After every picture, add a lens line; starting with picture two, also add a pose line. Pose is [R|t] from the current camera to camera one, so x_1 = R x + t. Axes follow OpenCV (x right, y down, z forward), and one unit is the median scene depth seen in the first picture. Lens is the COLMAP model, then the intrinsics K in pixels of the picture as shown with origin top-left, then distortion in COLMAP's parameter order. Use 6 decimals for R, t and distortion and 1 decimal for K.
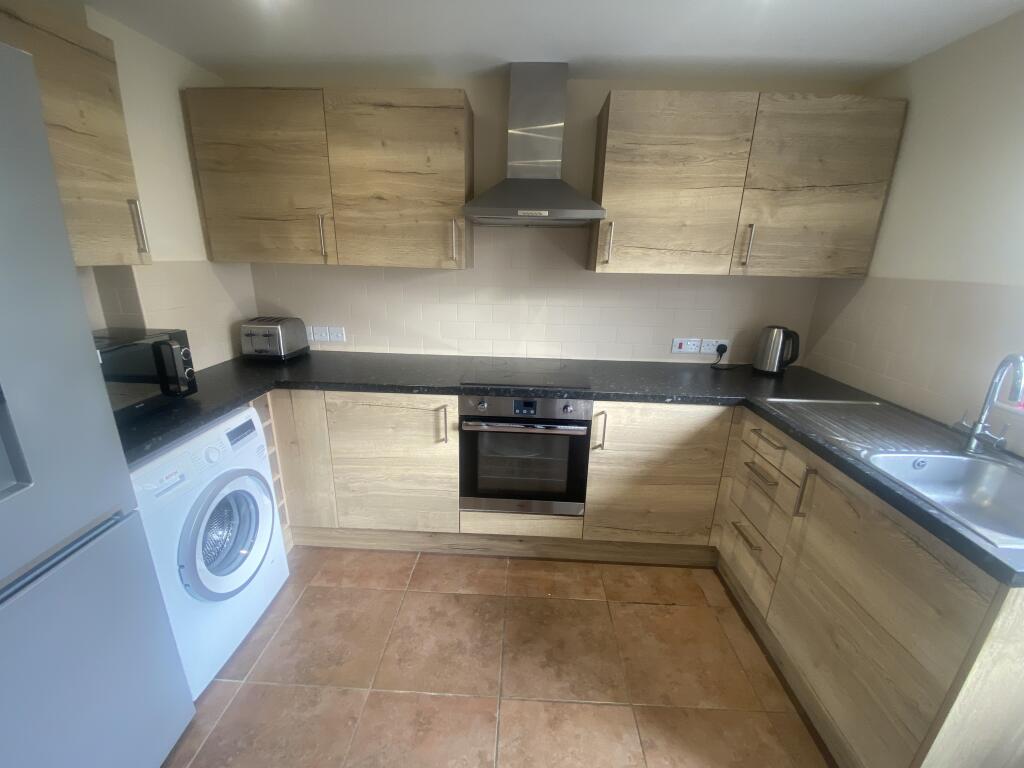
lens RADIAL K [[414.7, 0, 507.9], [0, 414.7, 381.0], [0, 0, 1]] dist [0.024779, -0.024070]
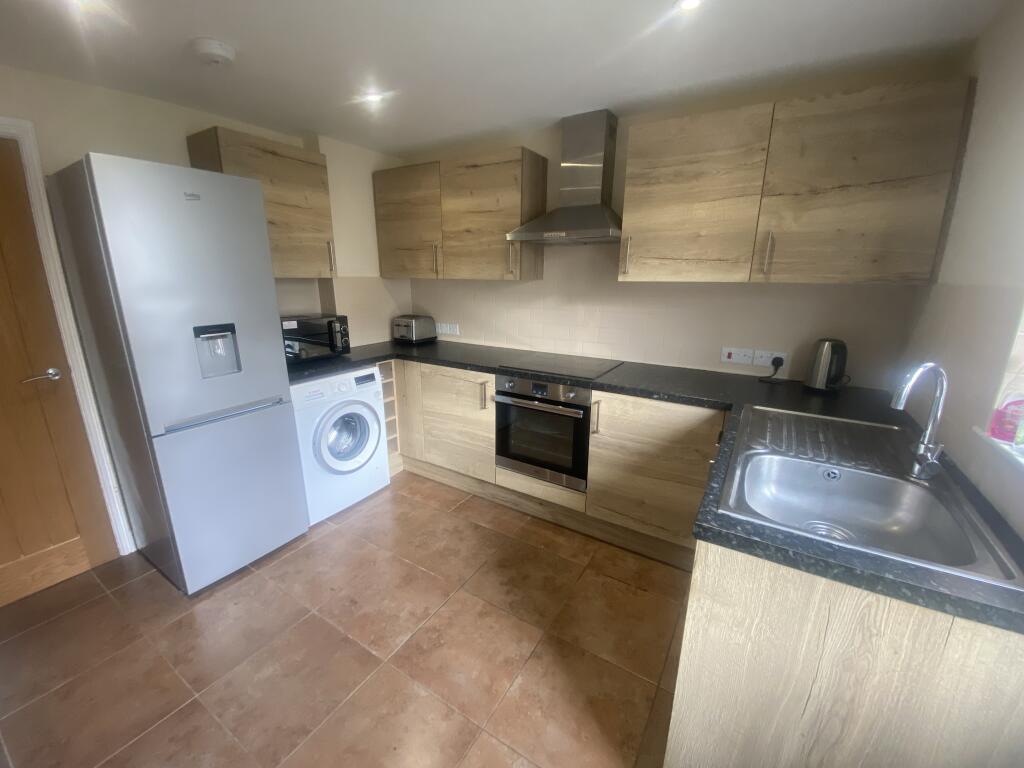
lens RADIAL K [[414.7, 0, 507.9], [0, 414.7, 381.0], [0, 0, 1]] dist [0.024779, -0.024070]
pose [[0.866292, 0.106390, -0.488076, 0.552006], [-0.127804, 0.991742, -0.010661, 0.063957], [0.482912, 0.071614, 0.872736, -0.129412]]
